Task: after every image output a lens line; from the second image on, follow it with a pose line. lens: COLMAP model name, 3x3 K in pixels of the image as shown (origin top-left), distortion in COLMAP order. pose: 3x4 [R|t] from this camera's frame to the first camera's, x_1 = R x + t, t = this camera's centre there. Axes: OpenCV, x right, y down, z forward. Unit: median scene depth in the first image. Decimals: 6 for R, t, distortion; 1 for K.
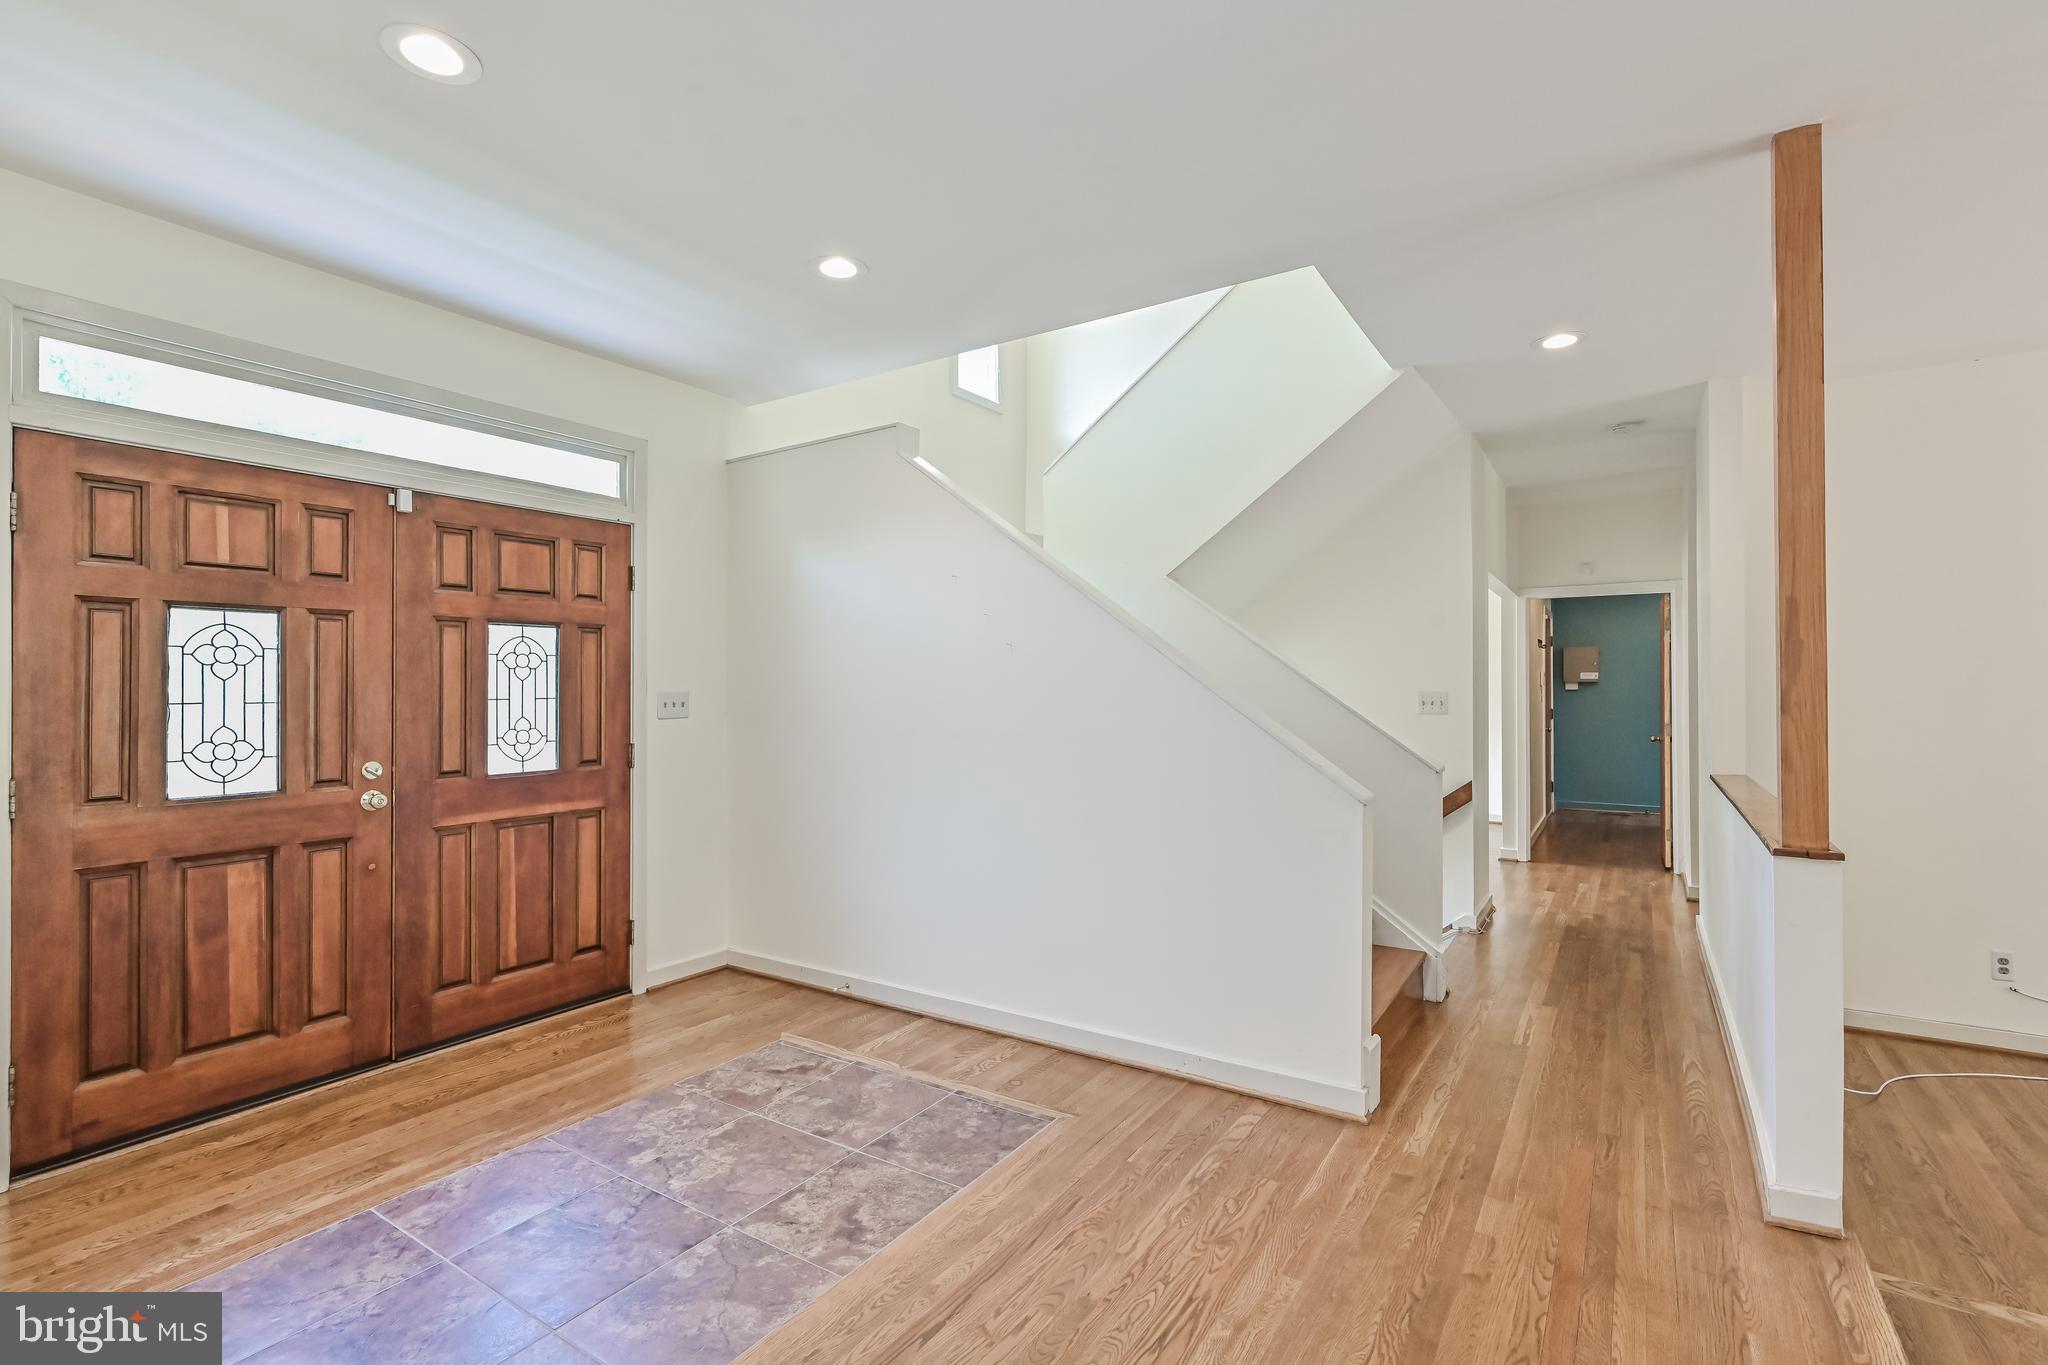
lens RADIAL K [[949.1, 0, 1024.0], [0, 949.1, 682.5], [0, 0, 1]] dist [0.011340, 0.000200]
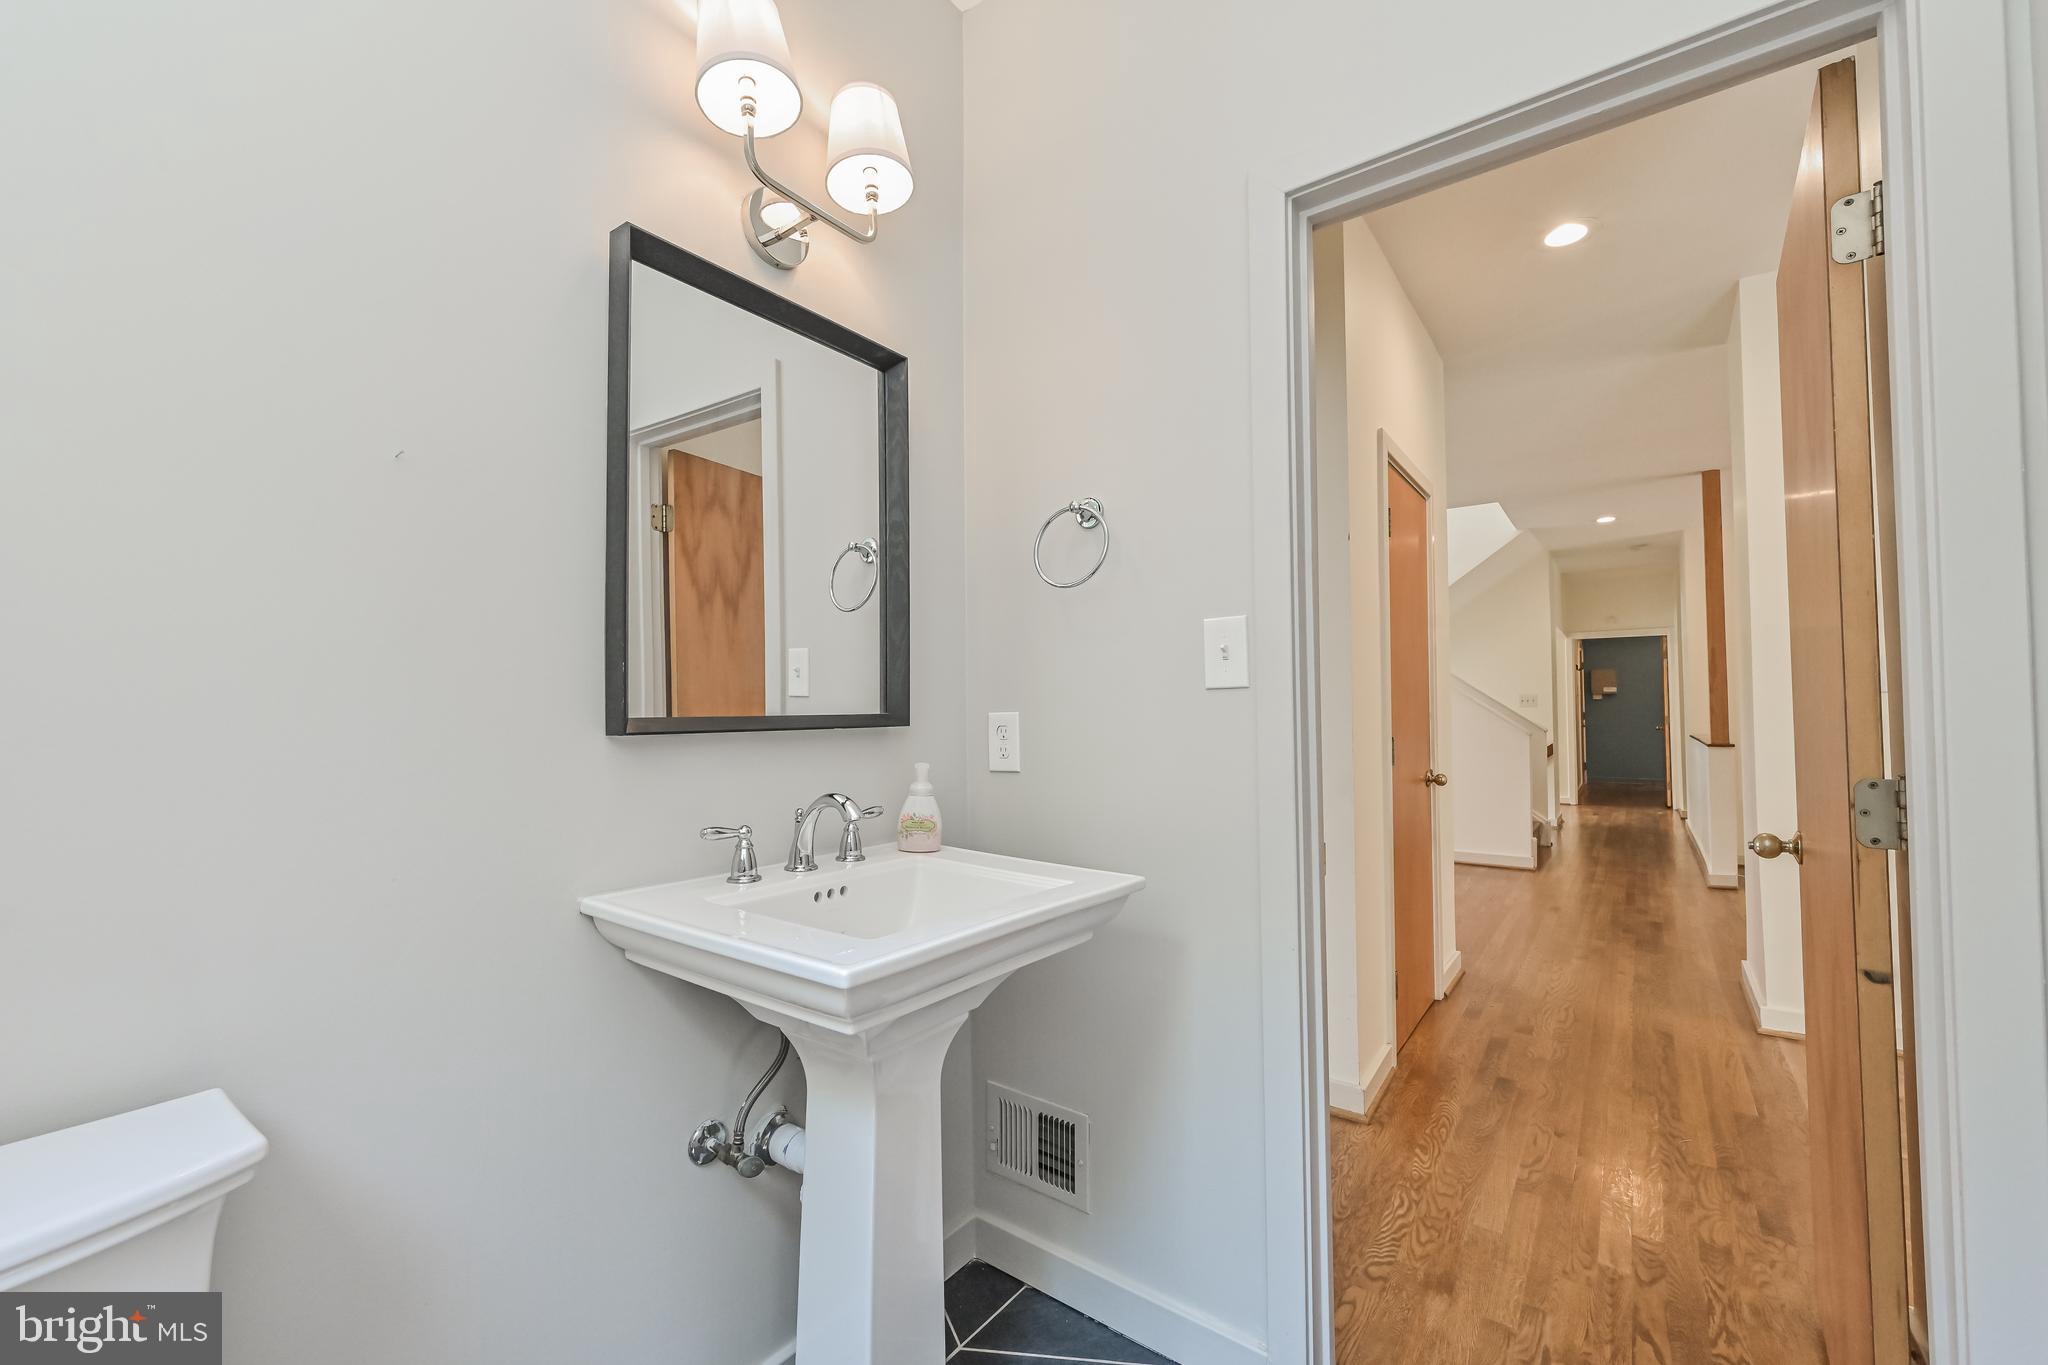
lens RADIAL K [[816.7, 0, 1024.0], [0, 816.7, 682.5], [0, 0, 1]] dist [0.001183, 0.000054]
pose [[0.997298, -0.003349, -0.073381, -0.350602], [0.001400, 0.999645, -0.026599, 0.023484], [0.073444, 0.026424, 0.996949, -0.523194]]
